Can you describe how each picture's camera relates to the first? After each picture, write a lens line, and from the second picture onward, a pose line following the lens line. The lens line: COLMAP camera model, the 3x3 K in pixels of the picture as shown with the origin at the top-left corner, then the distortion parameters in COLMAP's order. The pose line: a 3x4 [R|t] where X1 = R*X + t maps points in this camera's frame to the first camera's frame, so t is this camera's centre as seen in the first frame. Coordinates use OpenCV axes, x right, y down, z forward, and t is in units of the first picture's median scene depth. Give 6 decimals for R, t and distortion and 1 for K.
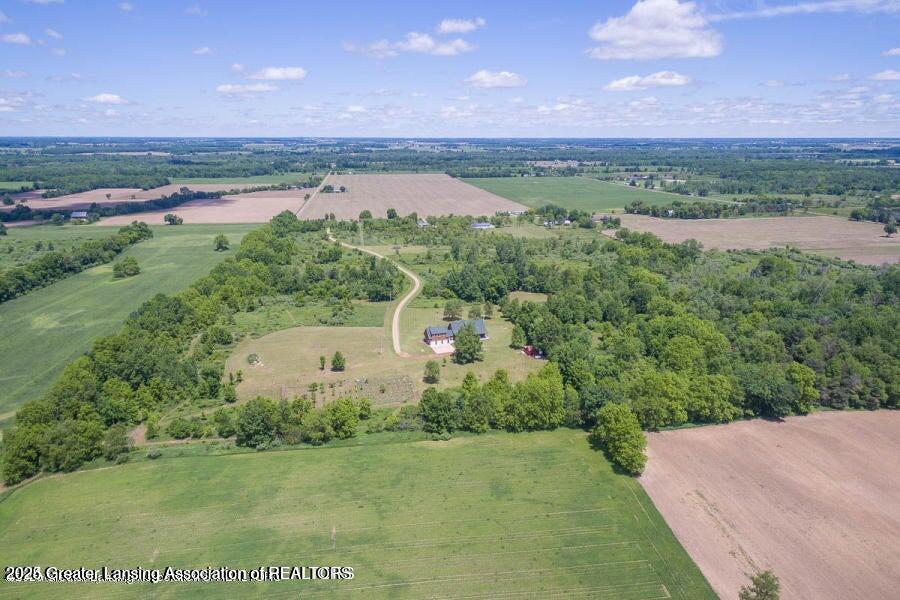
lens RADIAL K [[549.9, 0, 450.0], [0, 549.9, 300.0], [0, 0, 1]] dist [0.008195, 0.000325]
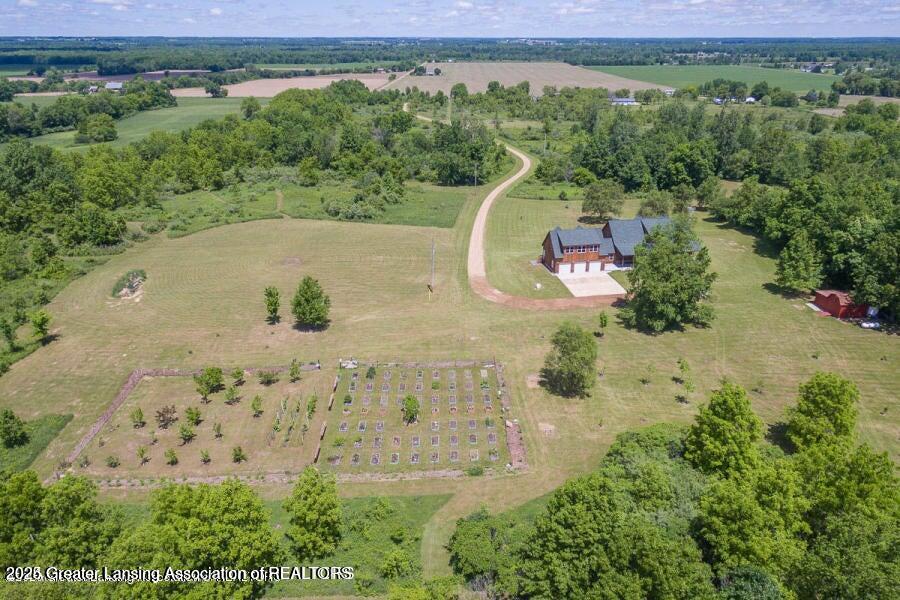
lens RADIAL K [[549.9, 0, 450.0], [0, 549.9, 300.0], [0, 0, 1]] dist [0.008195, 0.000325]
pose [[0.982351, 0.065884, -0.175057, -0.031967], [-0.040056, 0.988300, 0.147171, 0.035051], [0.182705, -0.137561, 0.973497, 0.456664]]
